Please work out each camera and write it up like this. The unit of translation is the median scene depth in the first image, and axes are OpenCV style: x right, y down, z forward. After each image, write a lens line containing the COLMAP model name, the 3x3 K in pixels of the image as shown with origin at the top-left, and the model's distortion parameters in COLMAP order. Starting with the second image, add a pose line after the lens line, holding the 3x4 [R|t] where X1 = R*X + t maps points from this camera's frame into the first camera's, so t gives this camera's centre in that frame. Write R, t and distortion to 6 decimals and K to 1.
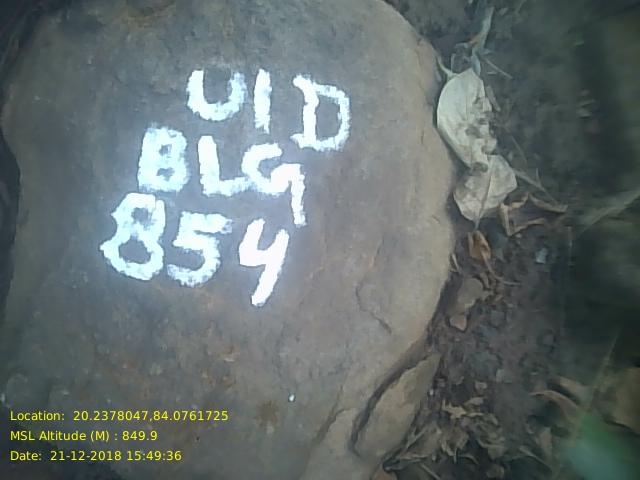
lens RADIAL K [[508.5, 0, 320.0], [0, 508.5, 240.0], [0, 0, 1]] dist [0.046432, -0.119124]
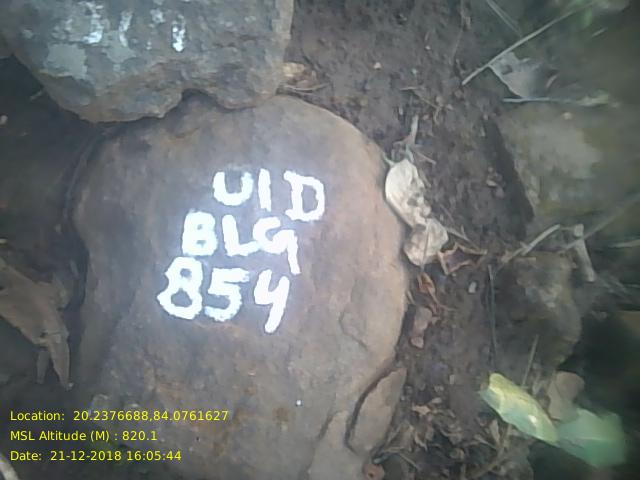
lens RADIAL K [[508.5, 0, 320.0], [0, 508.5, 240.0], [0, 0, 1]] dist [0.046432, -0.119124]
pose [[0.995421, -0.071213, 0.063758, -0.052581], [0.080879, 0.983009, -0.164778, 0.109956], [-0.050940, 0.169180, 0.984268, -0.380751]]
